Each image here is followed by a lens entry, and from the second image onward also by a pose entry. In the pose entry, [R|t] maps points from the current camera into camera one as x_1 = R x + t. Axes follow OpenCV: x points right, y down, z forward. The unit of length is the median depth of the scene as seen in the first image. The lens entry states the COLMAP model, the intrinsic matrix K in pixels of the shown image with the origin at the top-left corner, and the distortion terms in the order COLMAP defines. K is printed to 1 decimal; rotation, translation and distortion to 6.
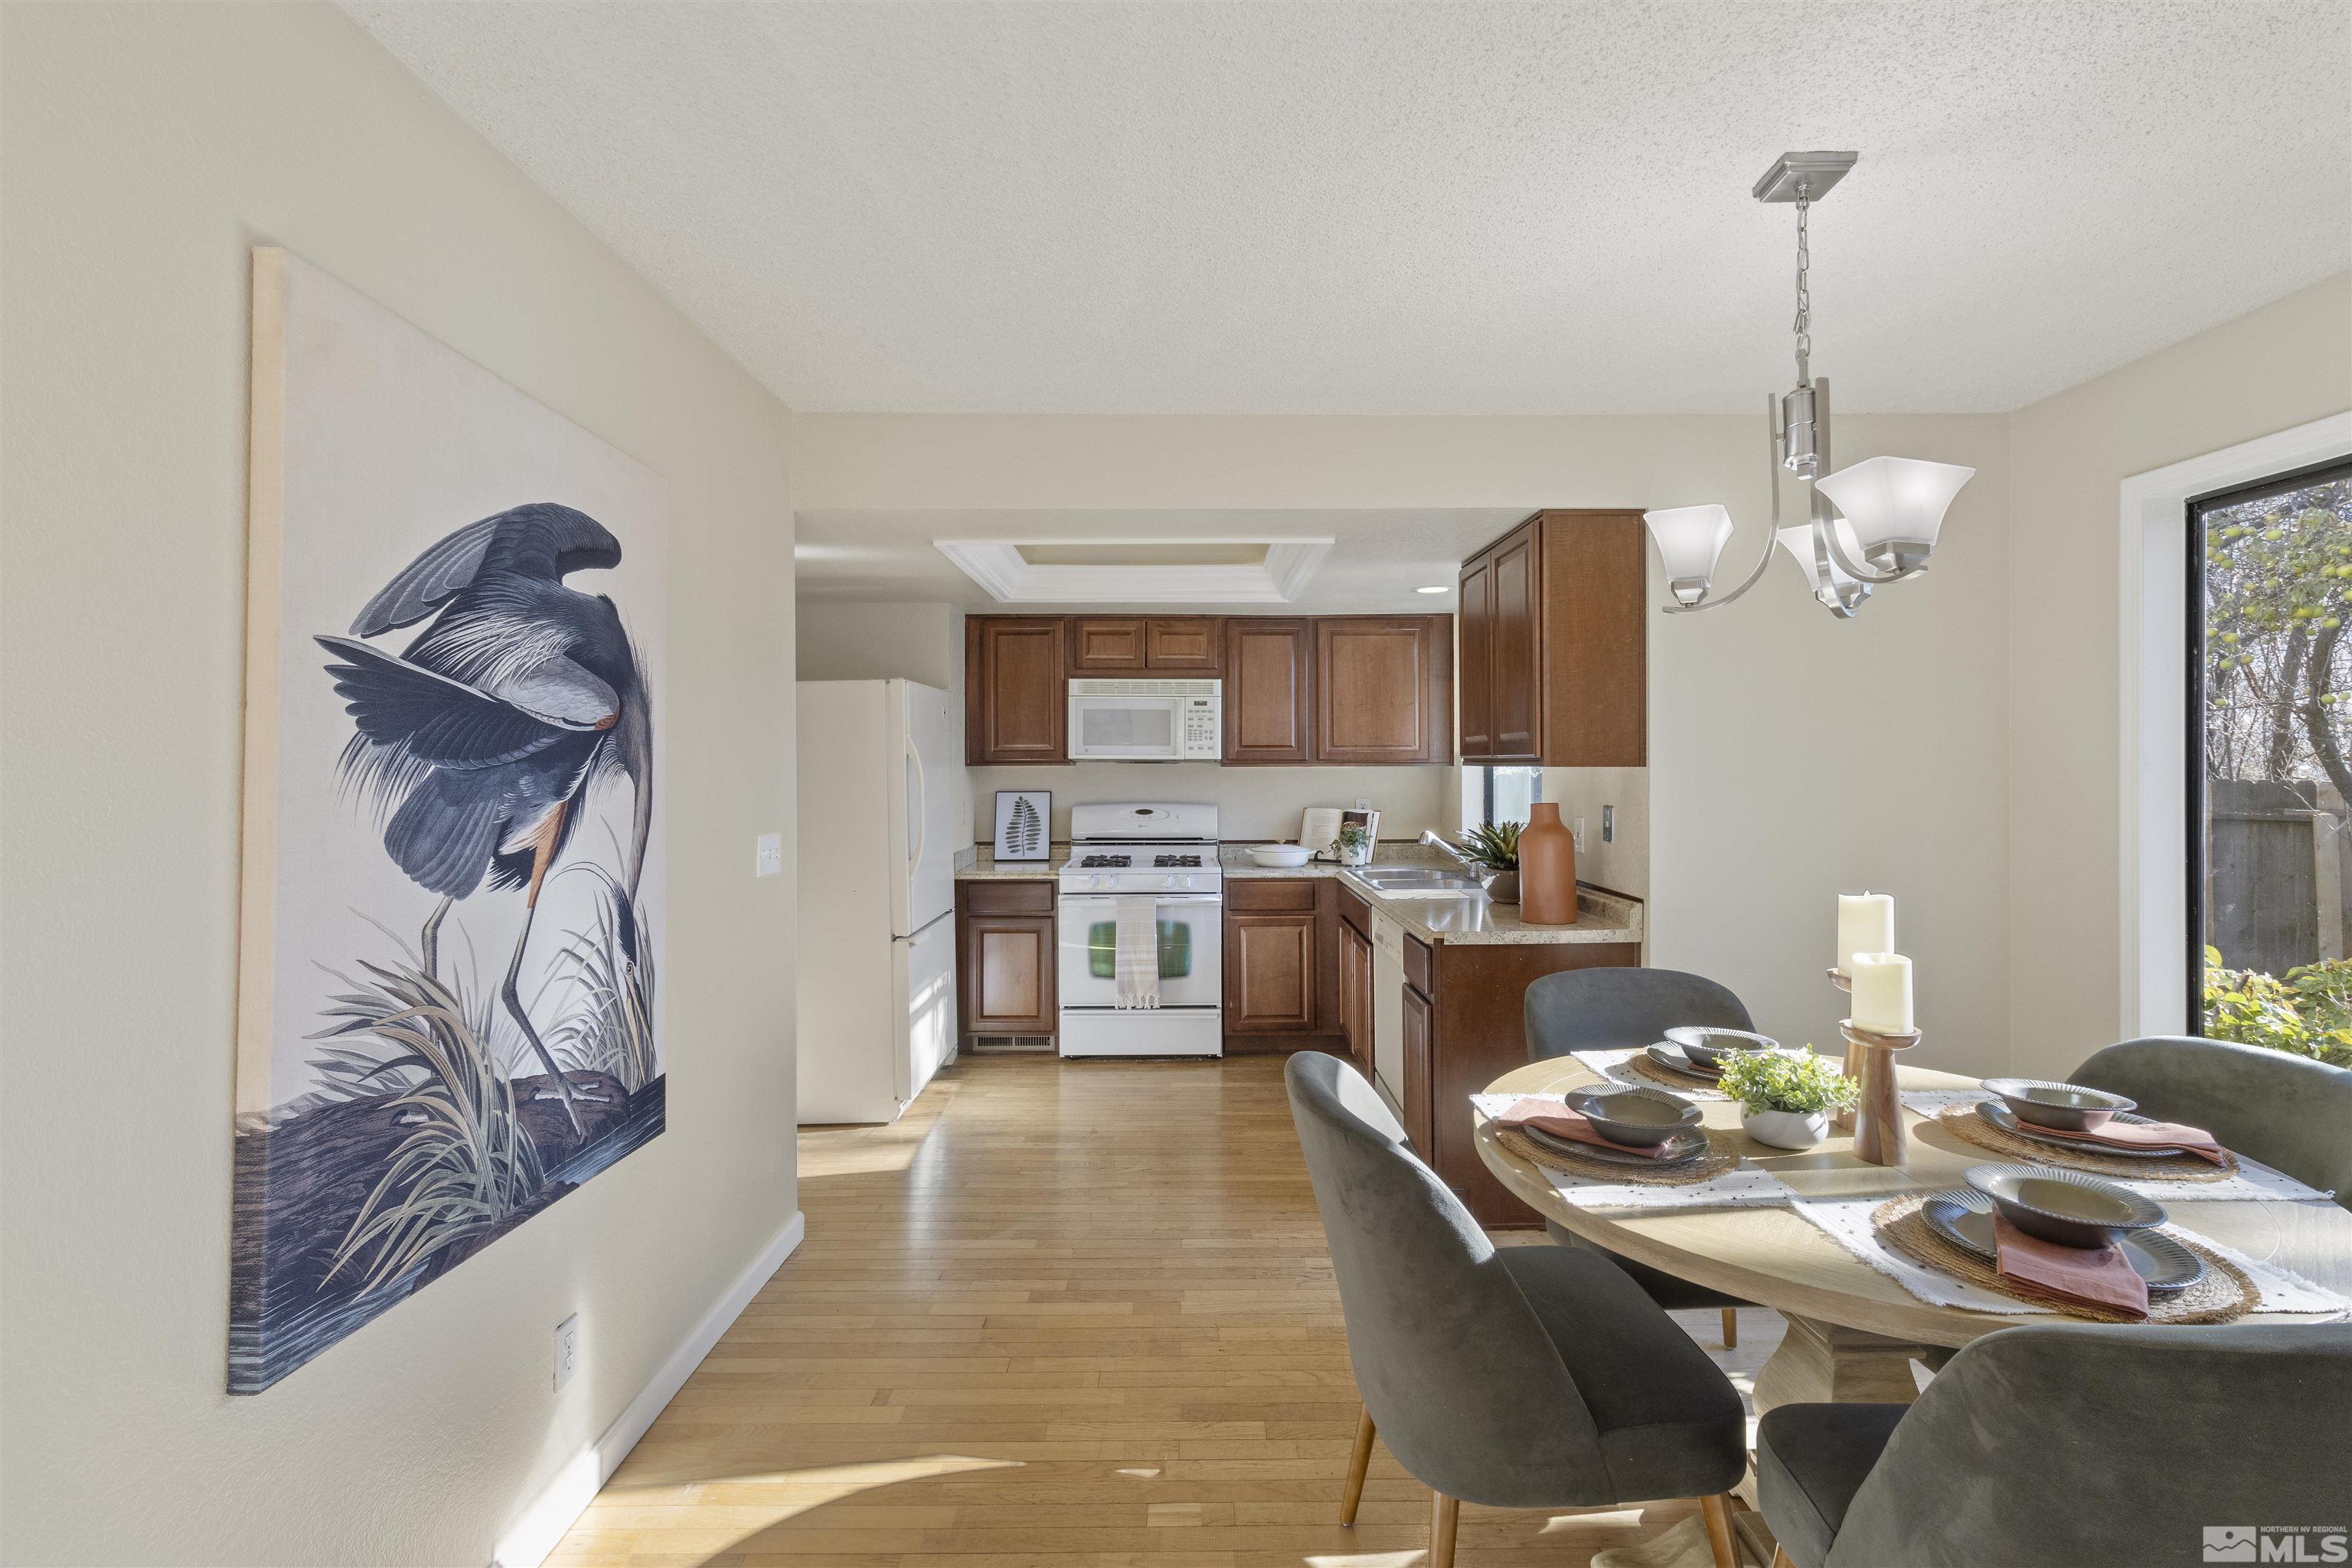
lens RADIAL K [[1086.6, 0, 1194.2], [0, 1086.6, 770.0], [0, 0, 1]] dist [0.003437, 0.000204]
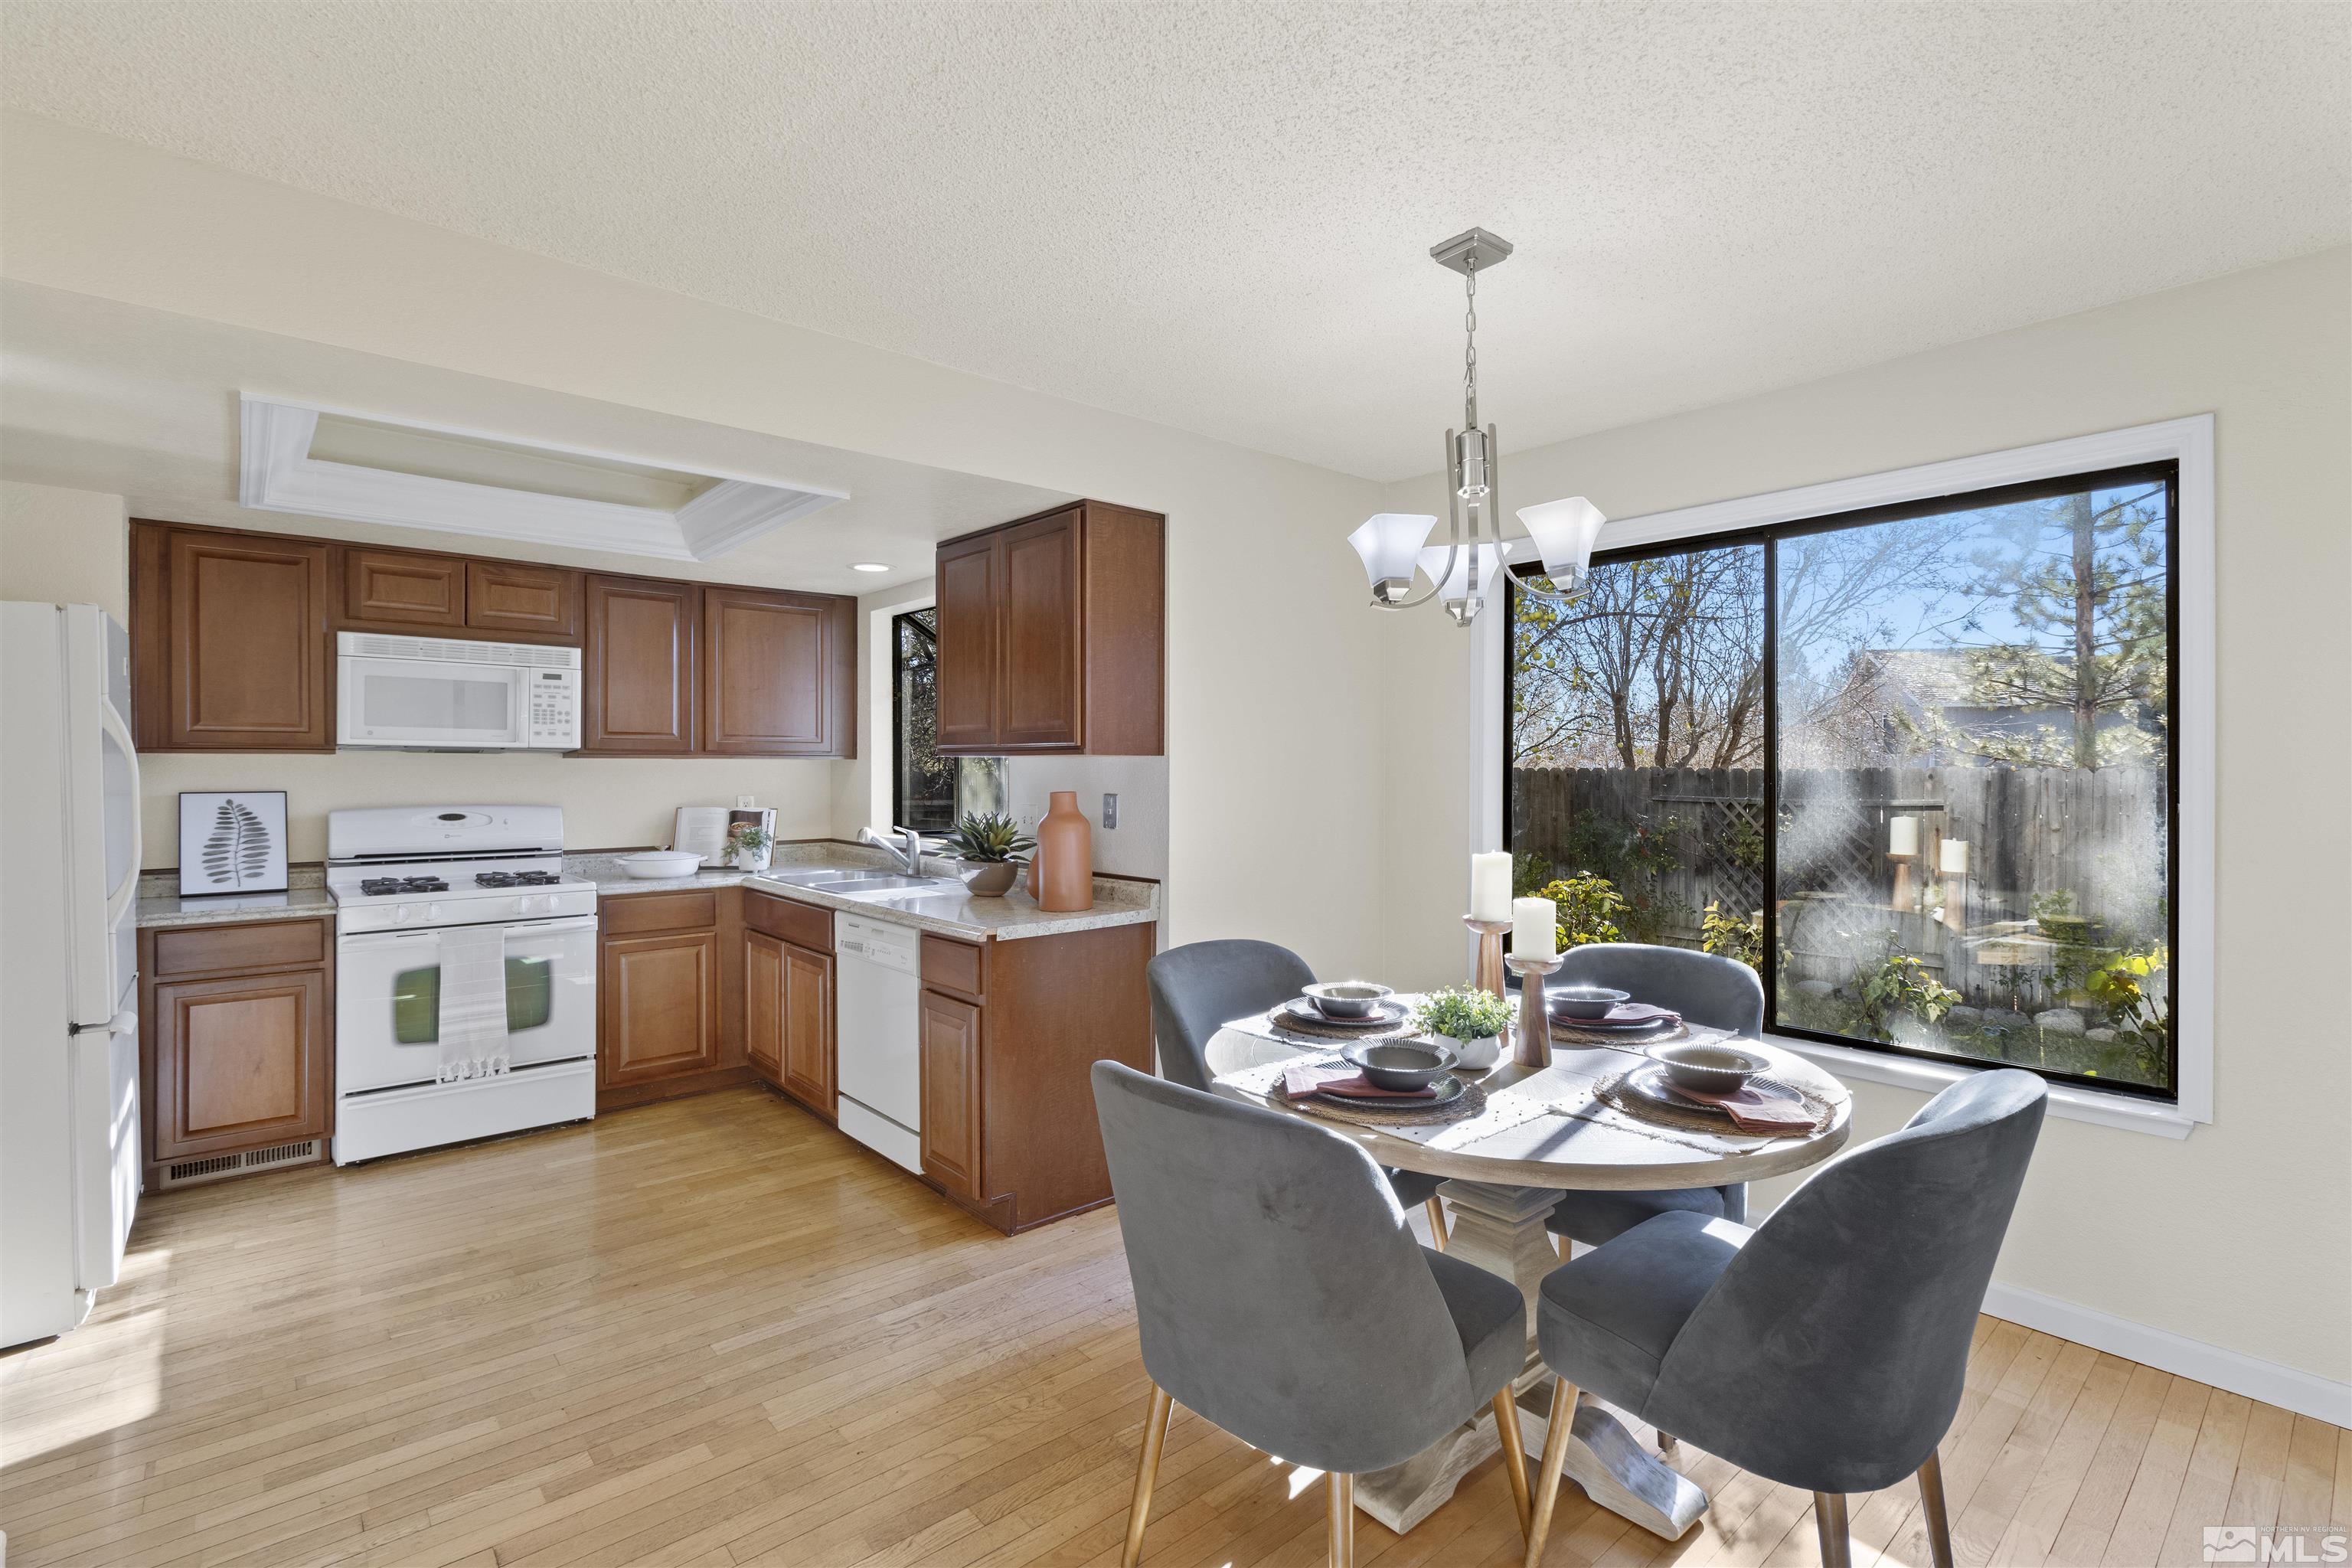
lens RADIAL K [[1090.5, 0, 1180.1], [0, 1090.5, 772.4], [0, 0, 1]] dist [0.006521, 0.000846]
pose [[0.764363, 0.001263, 0.644785, -0.164721], [-0.000277, 0.999999, -0.001631, 0.009576], [-0.644786, 0.001068, 0.764362, 0.105914]]
